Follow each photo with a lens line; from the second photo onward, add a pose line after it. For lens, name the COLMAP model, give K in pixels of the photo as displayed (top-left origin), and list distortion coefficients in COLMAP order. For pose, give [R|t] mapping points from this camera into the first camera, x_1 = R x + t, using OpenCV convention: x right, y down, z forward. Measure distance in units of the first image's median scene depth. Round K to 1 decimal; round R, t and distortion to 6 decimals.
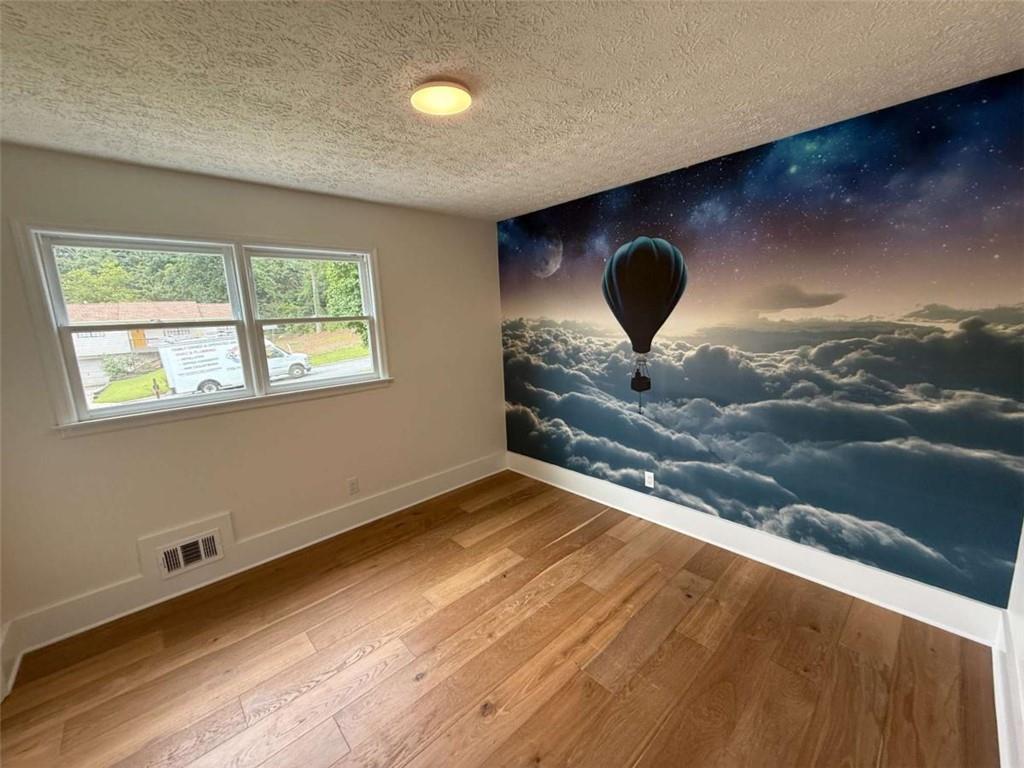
lens RADIAL K [[406.4, 0, 509.0], [0, 406.4, 383.3], [0, 0, 1]] dist [0.000178, -0.000160]
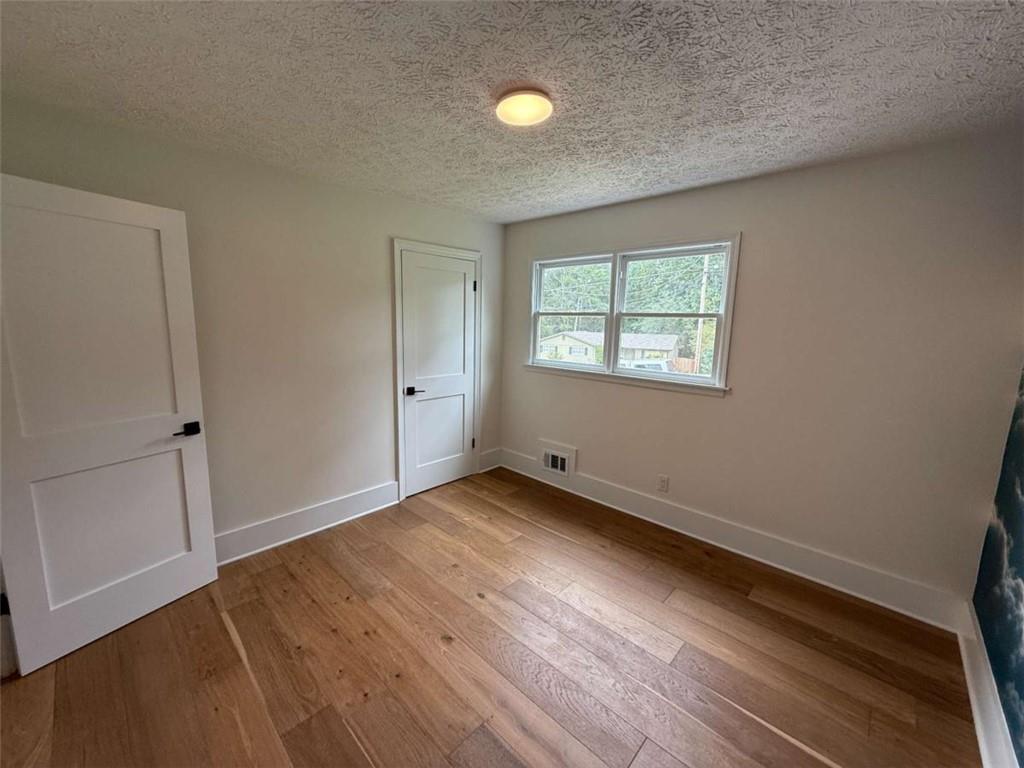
lens RADIAL K [[406.4, 0, 509.0], [0, 406.4, 383.3], [0, 0, 1]] dist [0.000178, -0.000160]
pose [[0.066456, 0.198696, -0.977805, 0.657770], [-0.189816, 0.964593, 0.183111, -0.120088], [0.979568, 0.173435, 0.101819, 0.623509]]
